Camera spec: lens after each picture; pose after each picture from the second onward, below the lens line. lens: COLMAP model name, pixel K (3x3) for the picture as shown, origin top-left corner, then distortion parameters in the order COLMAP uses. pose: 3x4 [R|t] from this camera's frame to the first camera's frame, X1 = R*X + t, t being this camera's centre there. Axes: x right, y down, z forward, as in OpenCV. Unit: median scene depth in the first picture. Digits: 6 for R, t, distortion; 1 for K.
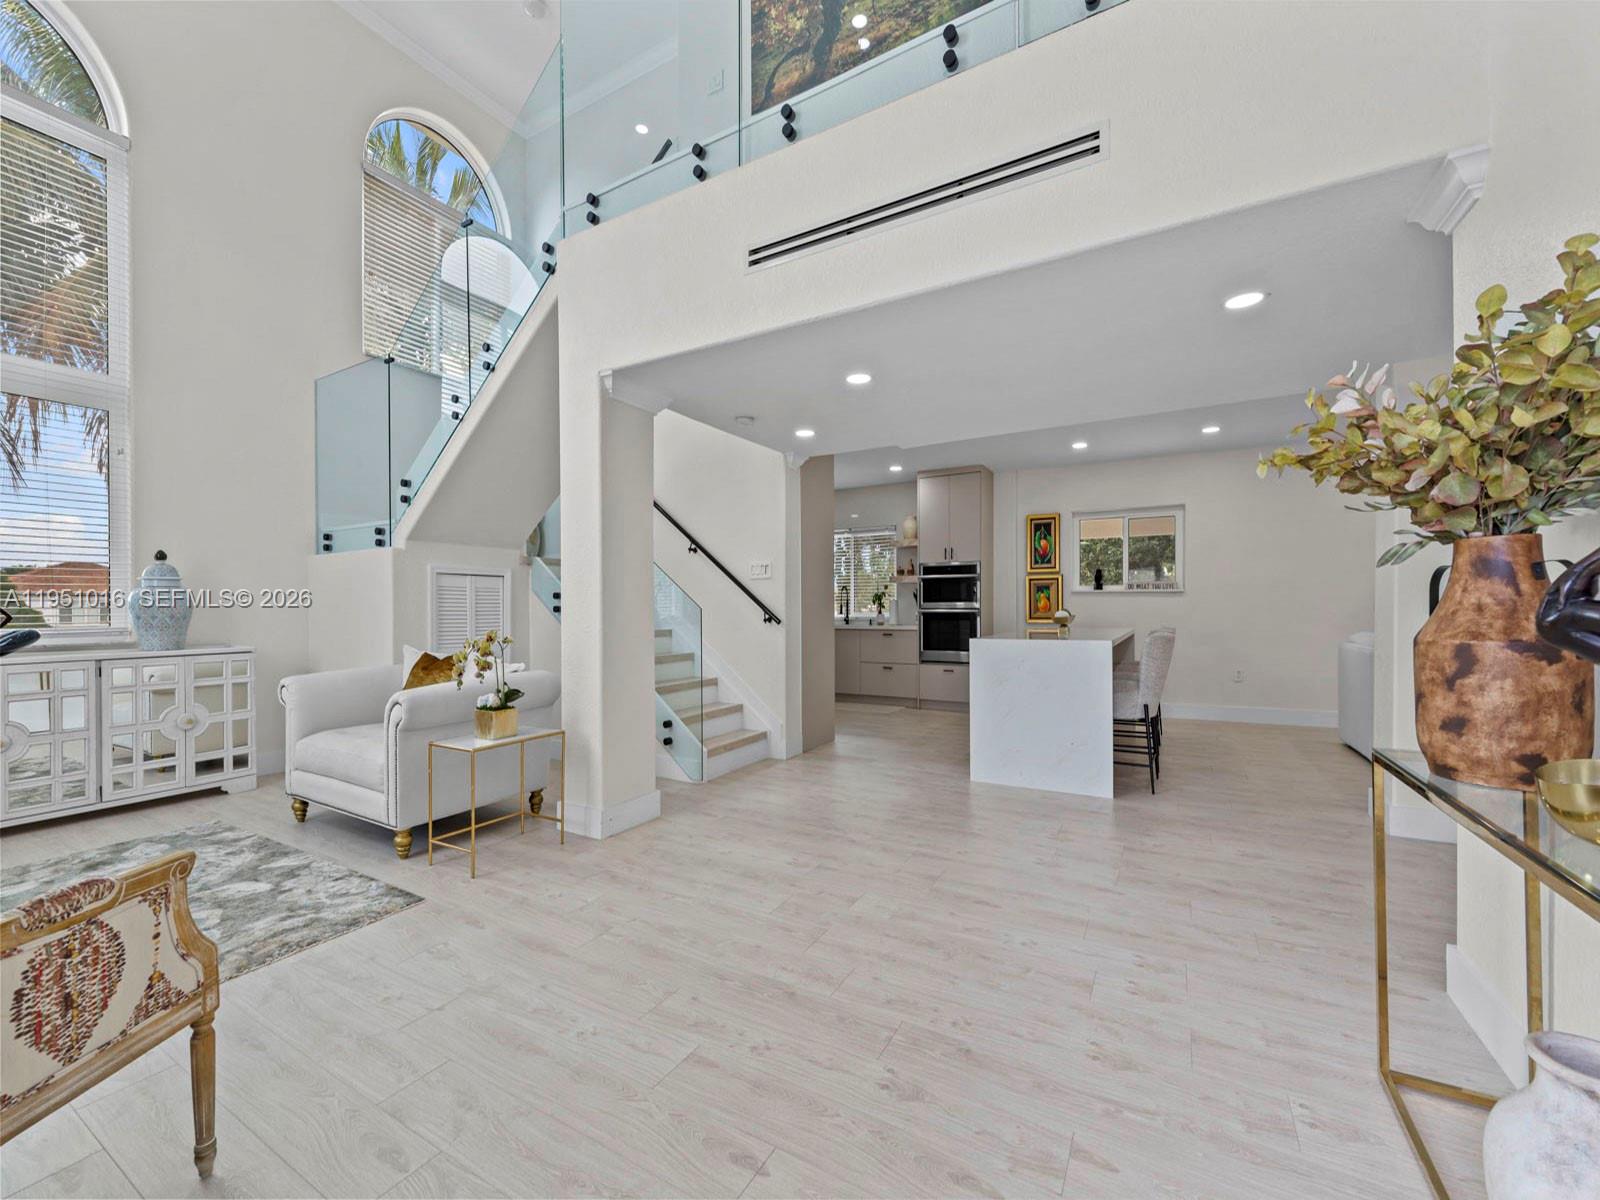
lens RADIAL K [[647.5, 0, 792.4], [0, 647.5, 607.7], [0, 0, 1]] dist [0.000398, -0.000456]
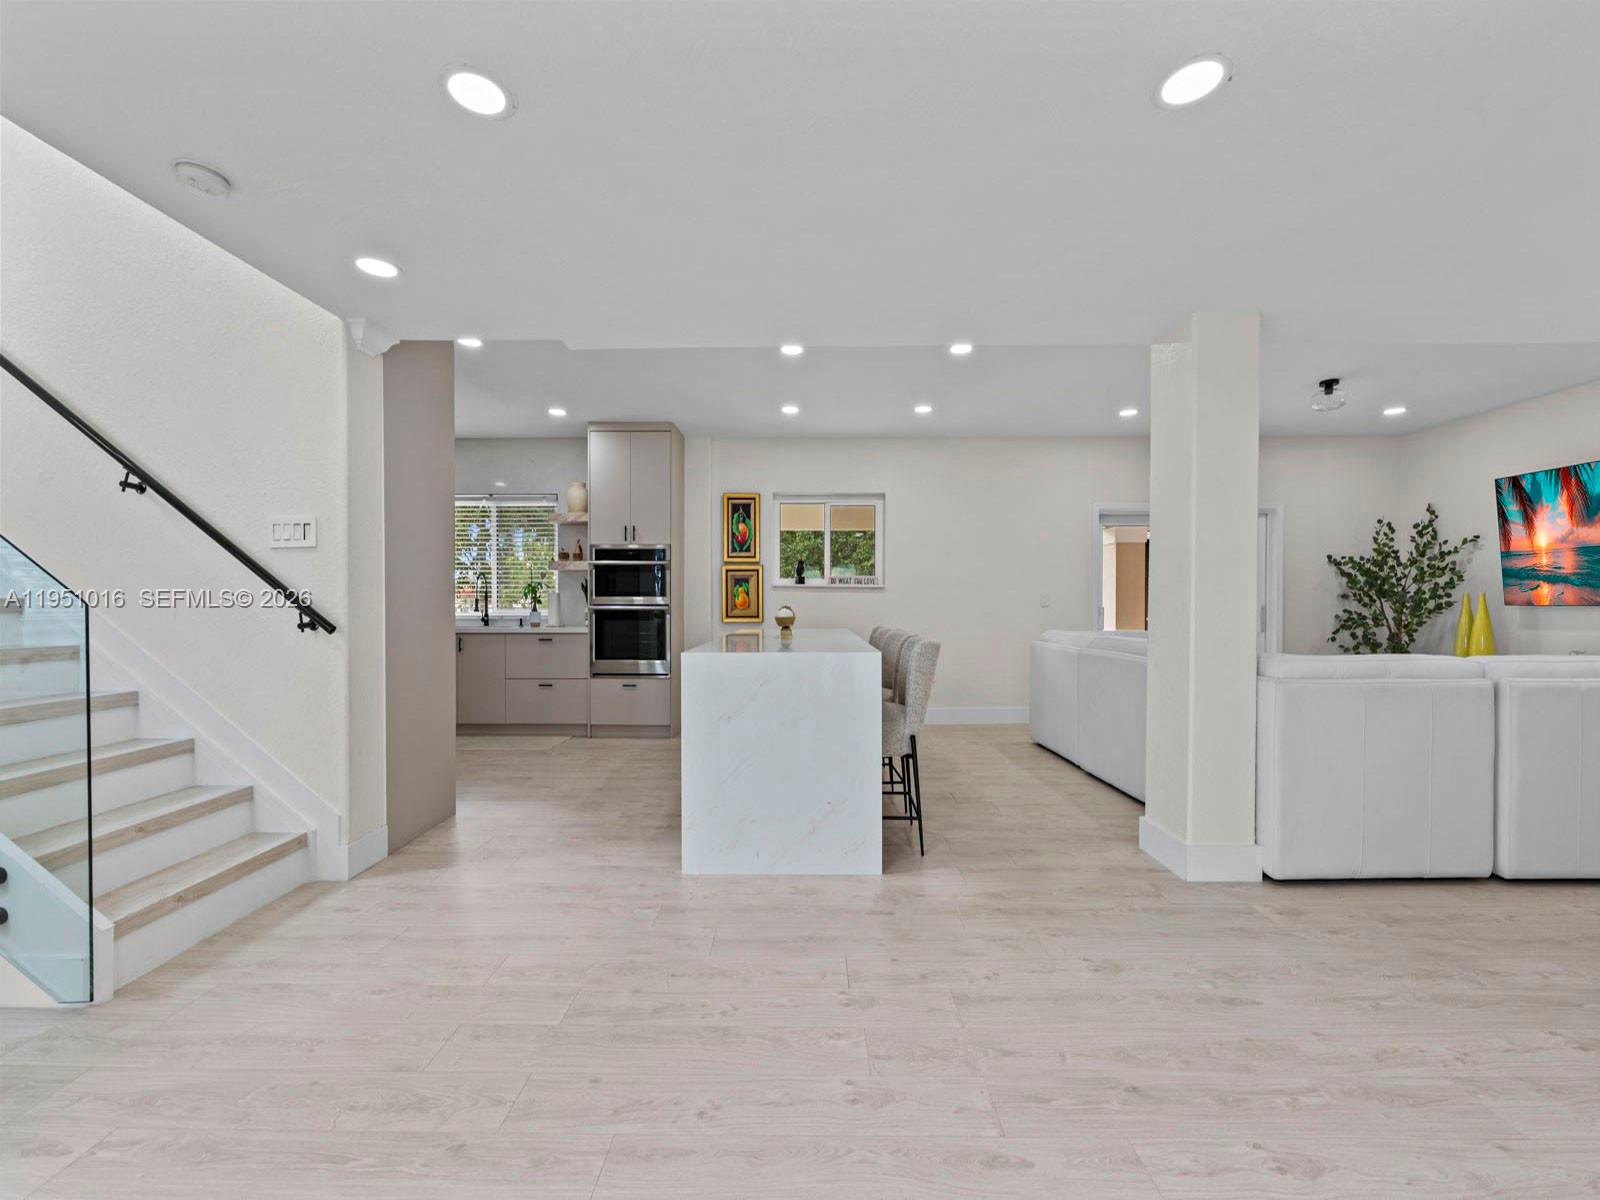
lens RADIAL K [[647.5, 0, 795.3], [0, 647.5, 610.9], [0, 0, 1]] dist [0.000398, -0.000456]
pose [[0.870927, -0.001061, 0.491411, 0.038300], [-0.004695, 0.999934, 0.010479, -0.000487], [-0.491390, -0.011434, 0.870865, 0.257766]]
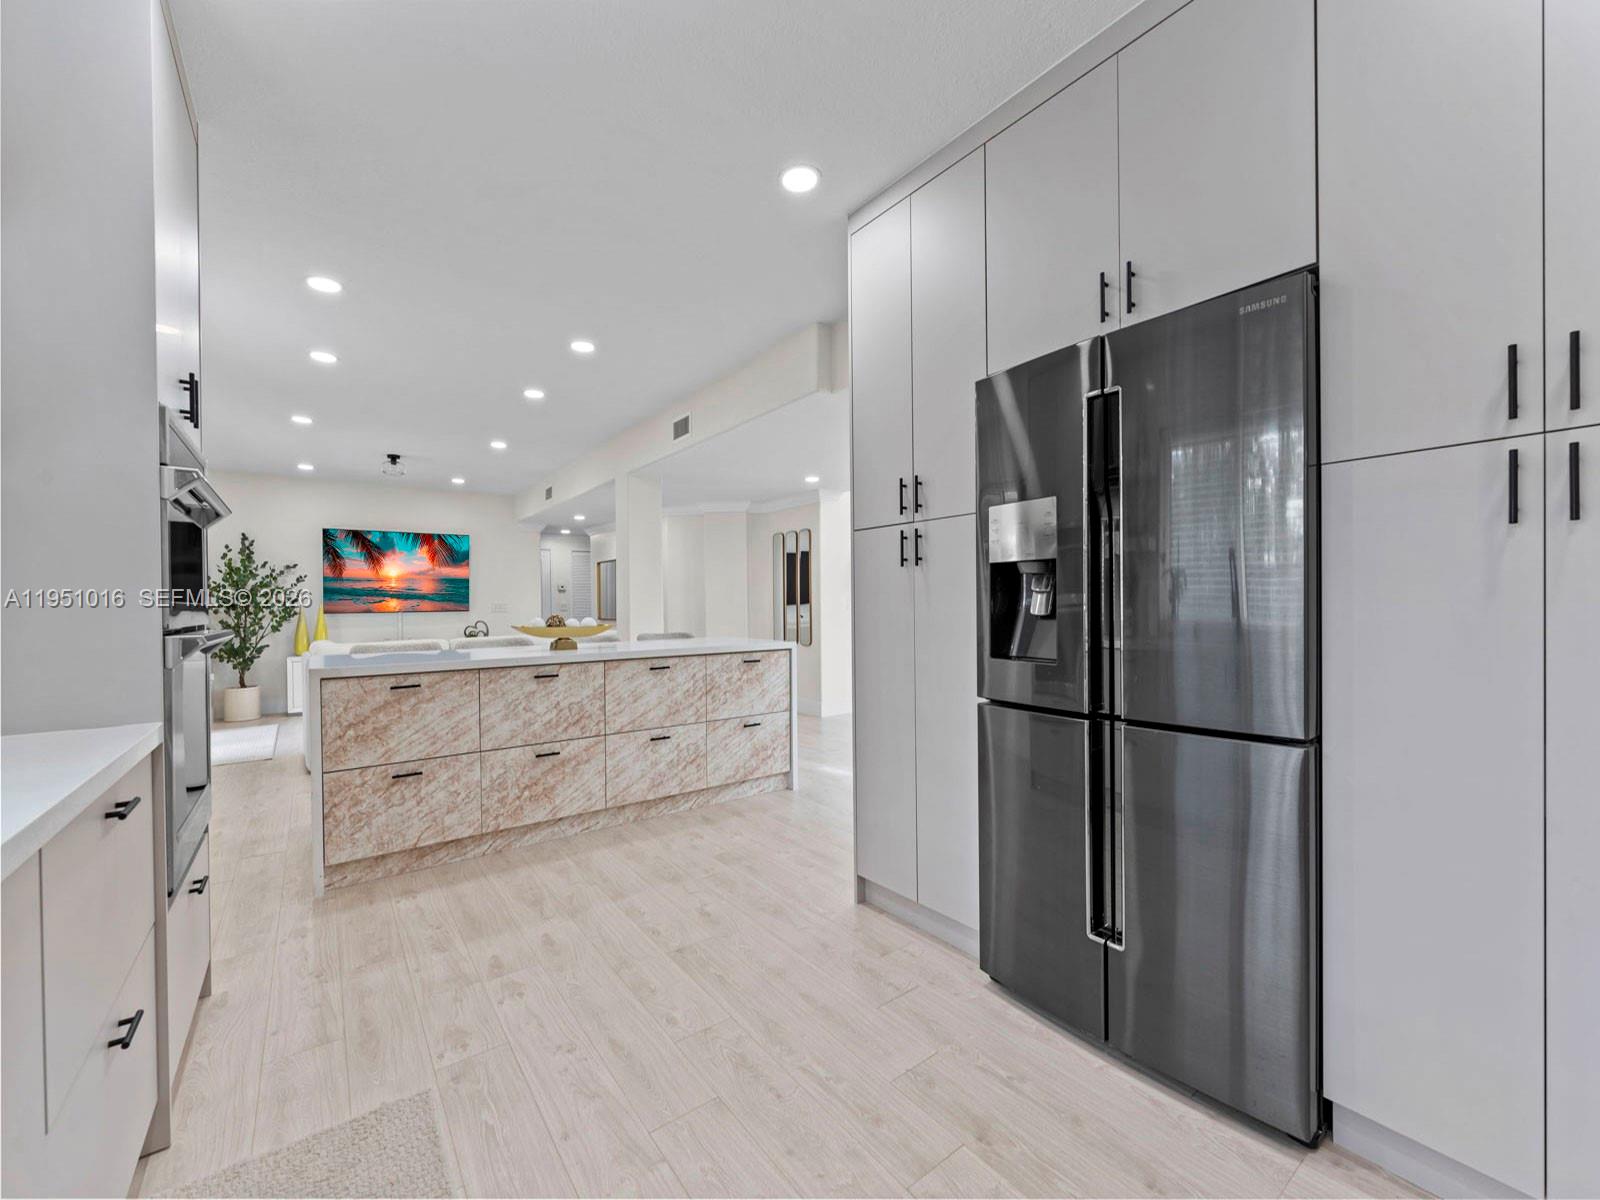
lens RADIAL K [[647.5, 0, 799.7], [0, 647.5, 604.6], [0, 0, 1]] dist [0.000398, -0.000456]
pose [[-0.922009, 0.016918, 0.386798, -0.066303], [0.018666, 0.999825, 0.000765, -0.002842], [-0.386717, 0.007926, -0.922164, 1.257541]]
